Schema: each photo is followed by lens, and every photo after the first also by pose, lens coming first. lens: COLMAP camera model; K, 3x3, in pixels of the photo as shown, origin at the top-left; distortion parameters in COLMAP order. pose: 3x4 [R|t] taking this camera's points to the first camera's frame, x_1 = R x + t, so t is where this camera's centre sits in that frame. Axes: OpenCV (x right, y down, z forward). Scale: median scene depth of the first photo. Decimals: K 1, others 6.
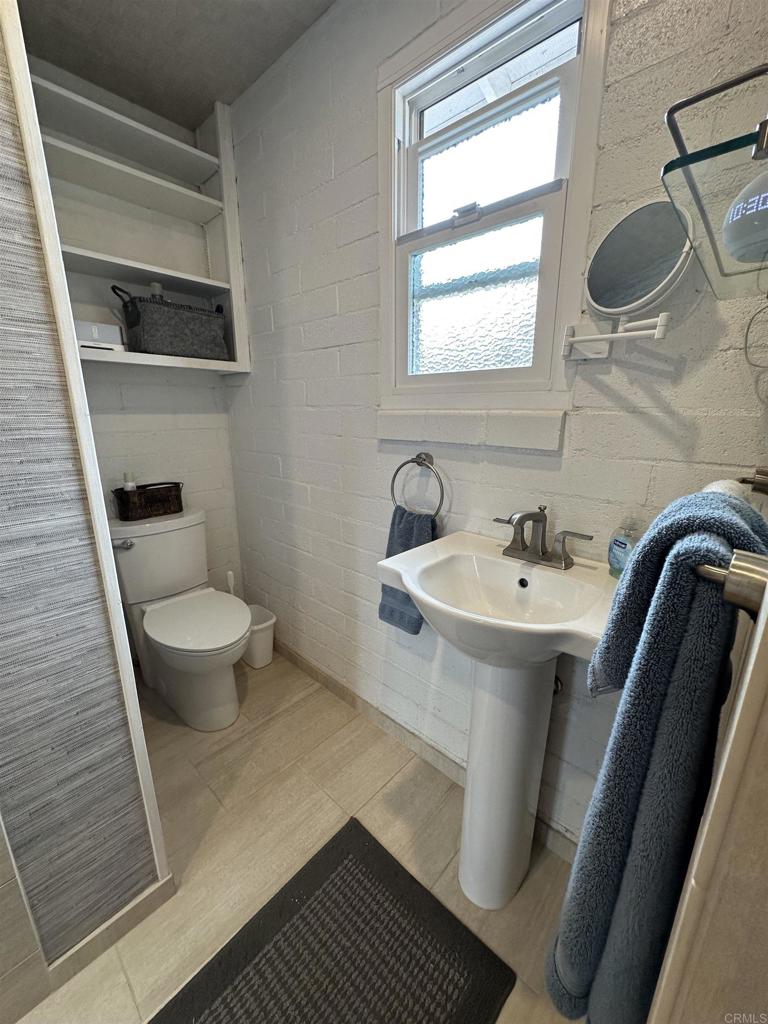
lens RADIAL K [[409.3, 0, 384.0], [0, 409.3, 512.0], [0, 0, 1]] dist [-0.002909, -0.000233]
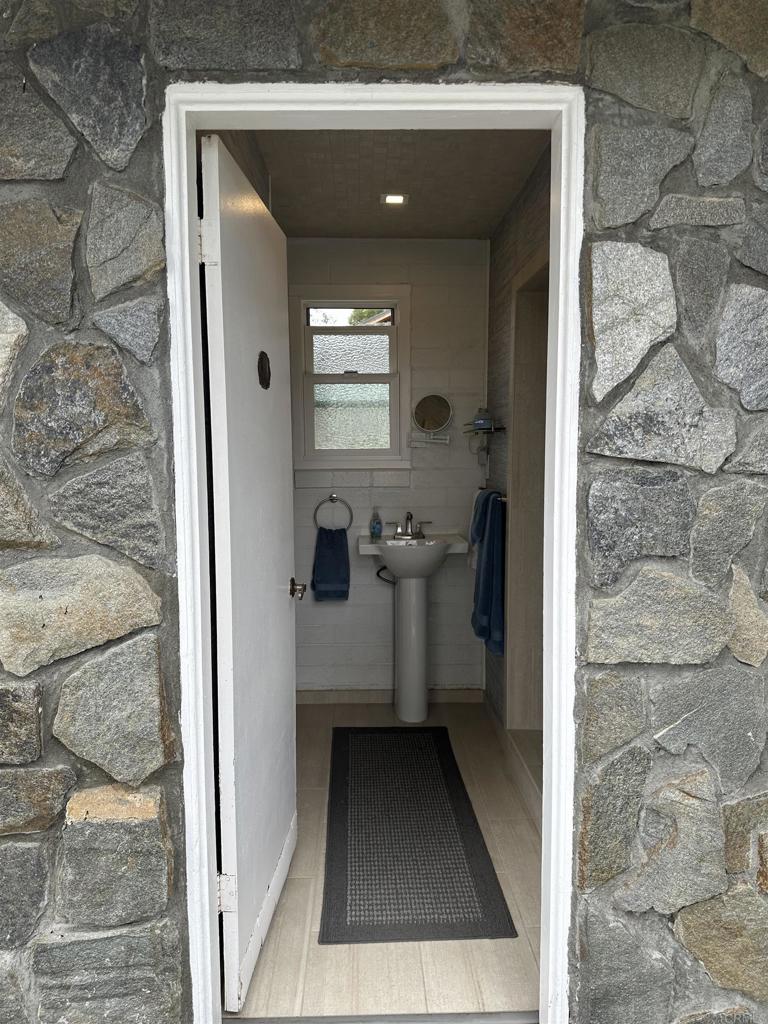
lens RADIAL K [[721.6, 0, 384.0], [0, 721.6, 512.0], [0, 0, 1]] dist [-0.000794, -0.000070]
pose [[0.719845, -0.071260, 0.690467, -1.576921], [0.180920, 0.979596, -0.087518, 0.197252], [-0.670143, 0.187919, 0.718050, -1.105957]]
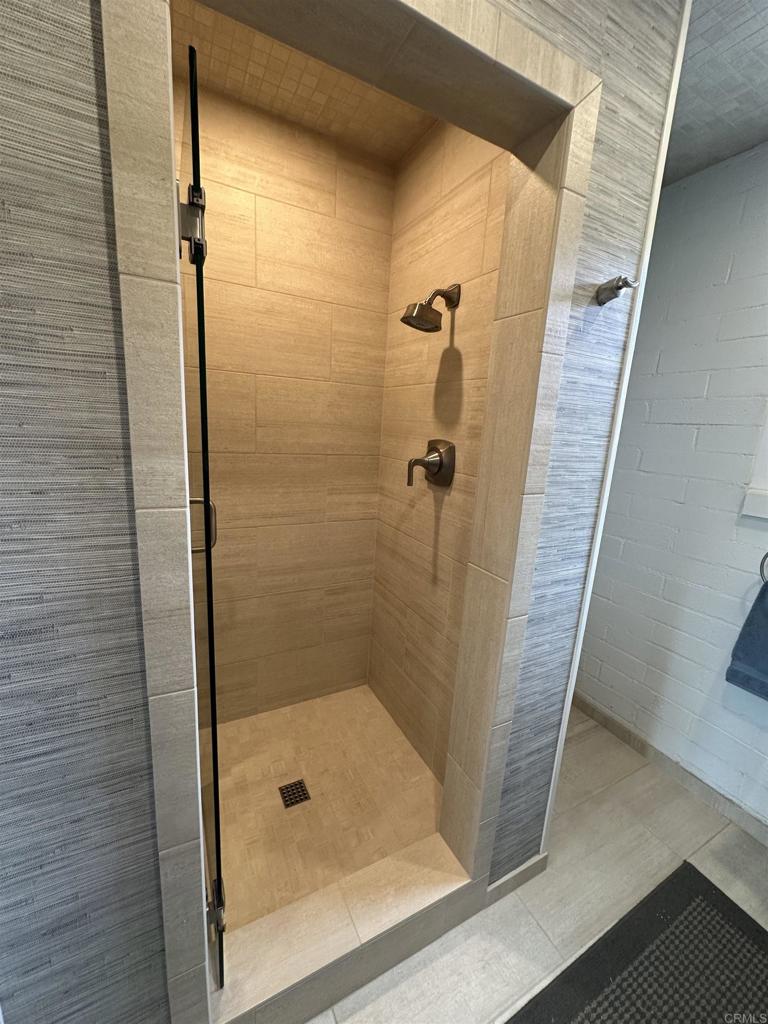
lens RADIAL K [[409.3, 0, 384.0], [0, 409.3, 512.0], [0, 0, 1]] dist [-0.002909, -0.000233]
pose [[0.940102, 0.120732, -0.318798, -0.492383], [-0.136090, 0.990348, -0.026259, -0.024667], [0.312551, 0.068071, 0.947459, -0.275824]]
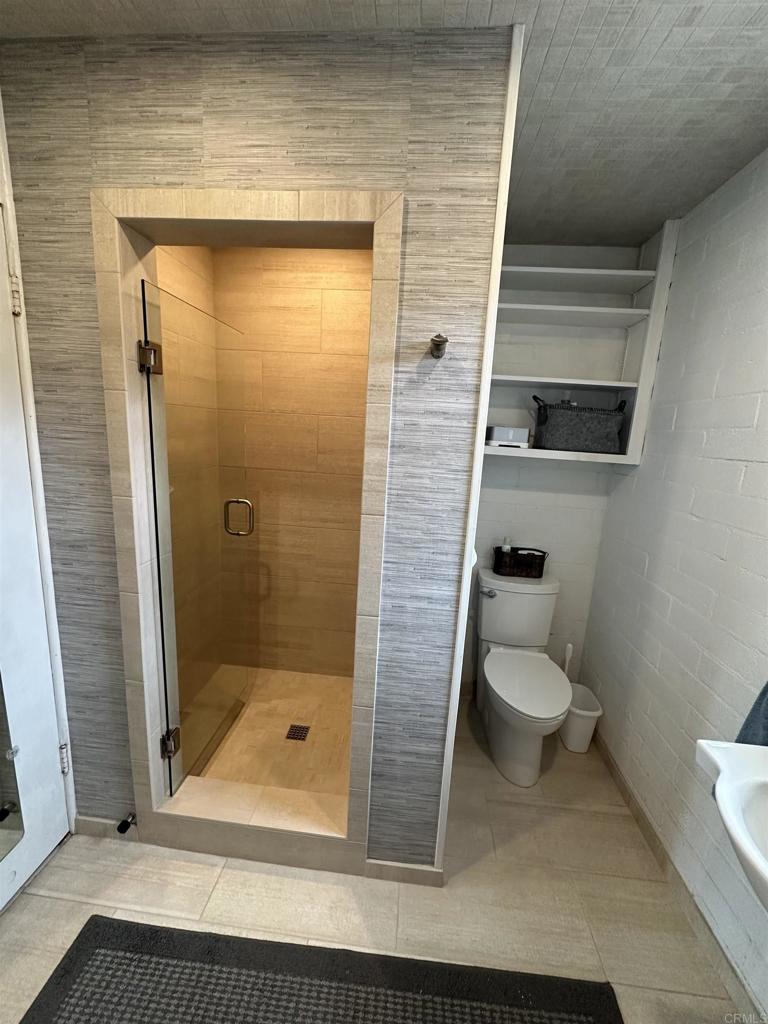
lens RADIAL K [[409.3, 0, 384.0], [0, 409.3, 512.0], [0, 0, 1]] dist [-0.002909, -0.000233]
pose [[0.609267, 0.184932, -0.771099, 0.098025], [-0.248941, 0.967871, 0.035429, -0.132669], [0.752876, 0.170372, 0.635729, -0.094687]]
